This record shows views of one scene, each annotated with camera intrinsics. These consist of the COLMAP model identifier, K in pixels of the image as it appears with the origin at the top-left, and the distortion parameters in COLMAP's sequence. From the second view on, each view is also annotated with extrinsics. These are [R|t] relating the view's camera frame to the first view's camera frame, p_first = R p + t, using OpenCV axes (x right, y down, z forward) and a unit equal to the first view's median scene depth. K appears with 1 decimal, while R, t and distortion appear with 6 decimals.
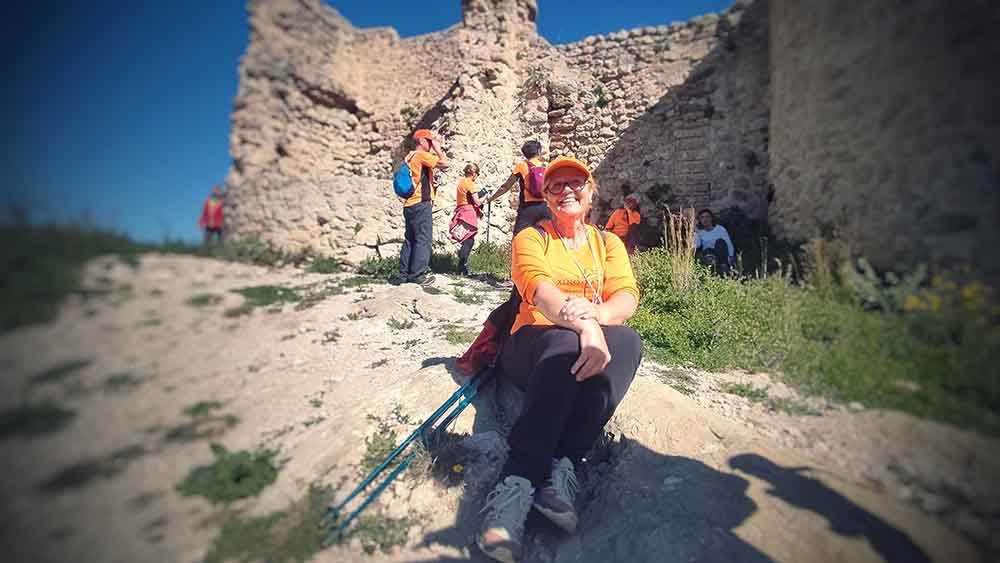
lens RADIAL K [[469.4, 0, 502.4], [0, 469.4, 280.7], [0, 0, 1]] dist [-0.004890, -0.000303]
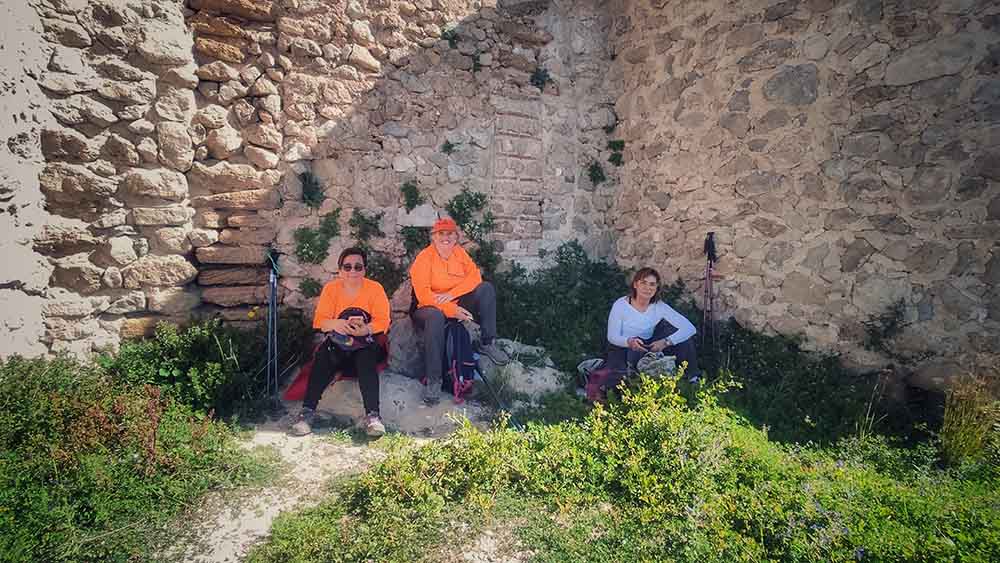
lens RADIAL K [[469.4, 0, 500.5], [0, 469.4, 277.3], [0, 0, 1]] dist [-0.004890, -0.000303]
pose [[0.558241, -0.087095, 0.825095, -0.086965], [0.010791, 0.995153, 0.097746, -0.157495], [-0.829609, -0.045662, 0.556475, 0.656547]]
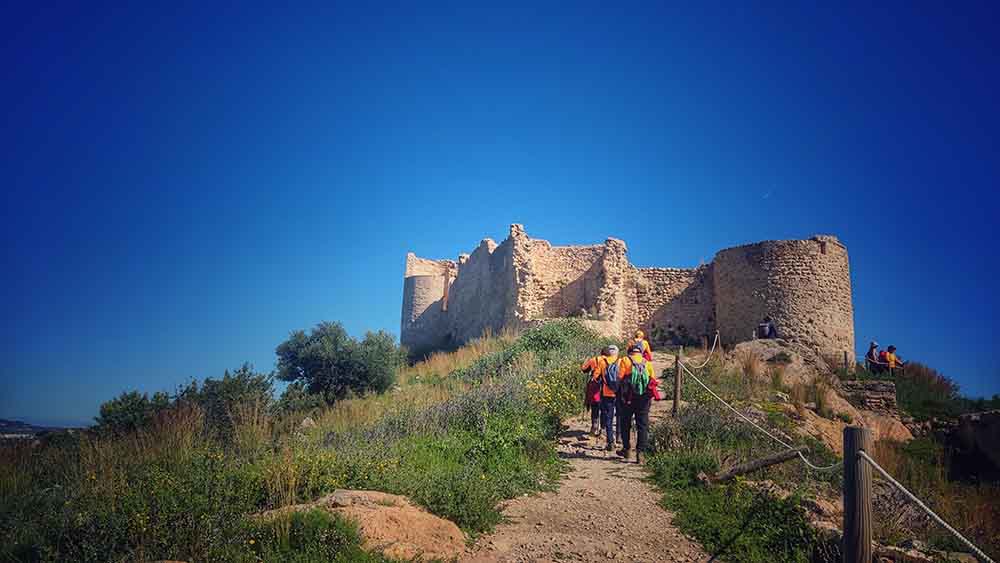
lens RADIAL K [[715.5, 0, 498.5], [0, 715.5, 279.6], [0, 0, 1]] dist [0.005269, 0.000357]
pose [[0.960744, 0.046055, 0.273586, -1.916068], [0.003419, 0.984085, -0.177666, 0.294118], [-0.277414, 0.171627, 0.945297, -2.832041]]
